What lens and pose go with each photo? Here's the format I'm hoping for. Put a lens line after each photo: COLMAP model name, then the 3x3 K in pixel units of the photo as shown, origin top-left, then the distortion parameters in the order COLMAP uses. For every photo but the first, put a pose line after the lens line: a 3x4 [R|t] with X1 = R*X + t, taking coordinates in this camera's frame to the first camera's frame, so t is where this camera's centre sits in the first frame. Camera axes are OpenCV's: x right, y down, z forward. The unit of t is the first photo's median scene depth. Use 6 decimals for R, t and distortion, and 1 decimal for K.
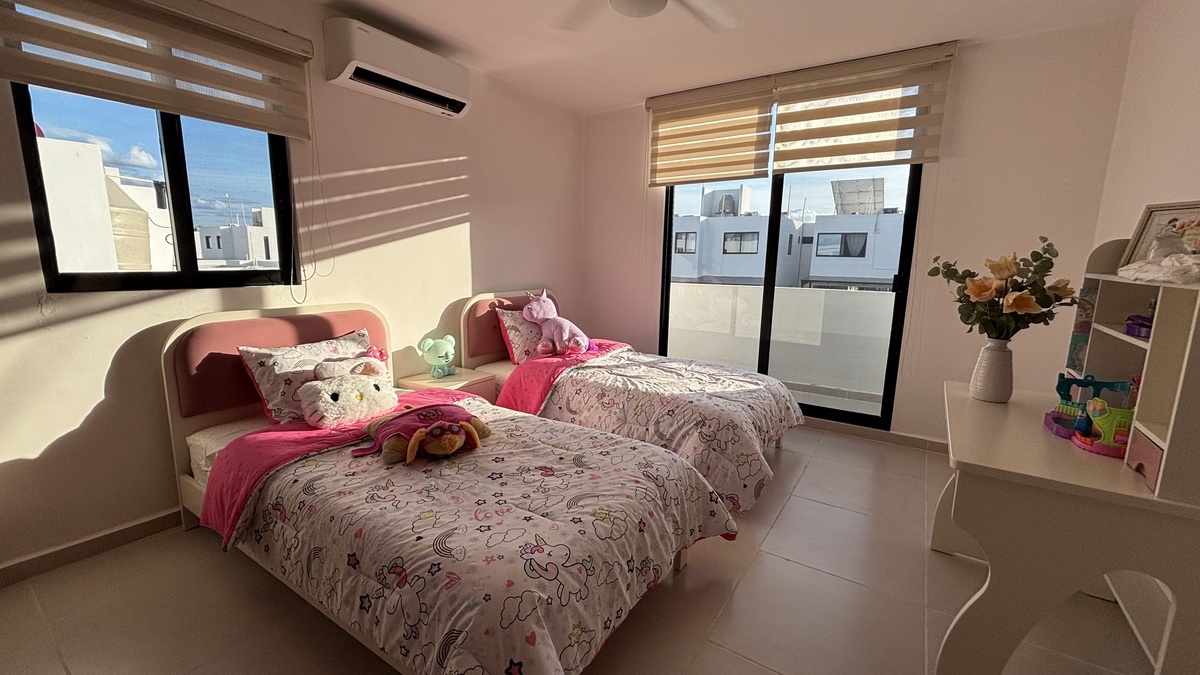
lens RADIAL K [[480.8, 0, 601.9], [0, 480.8, 336.5], [0, 0, 1]] dist [0.000451, 0.000908]
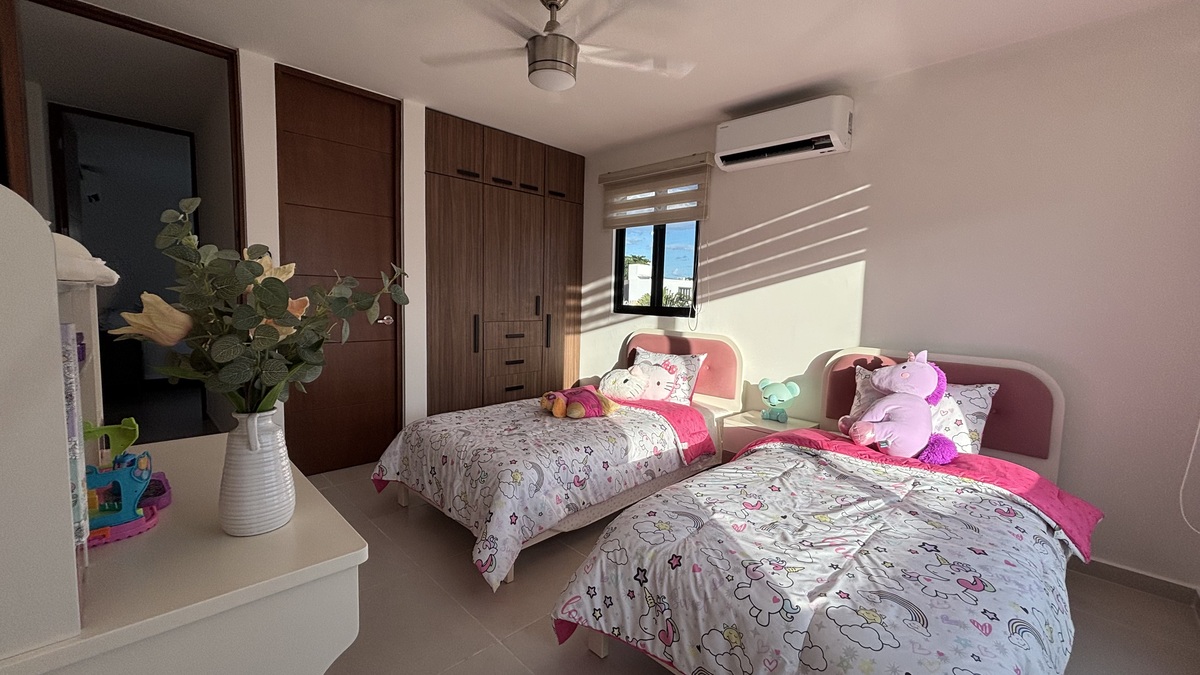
lens RADIAL K [[480.8, 0, 599.9], [0, 480.8, 337.0], [0, 0, 1]] dist [0.000451, 0.000908]
pose [[-0.204050, 0.058842, -0.977190, 0.972646], [-0.192544, 0.976282, 0.098993, -0.155355], [0.959839, 0.208352, -0.187881, 1.127799]]
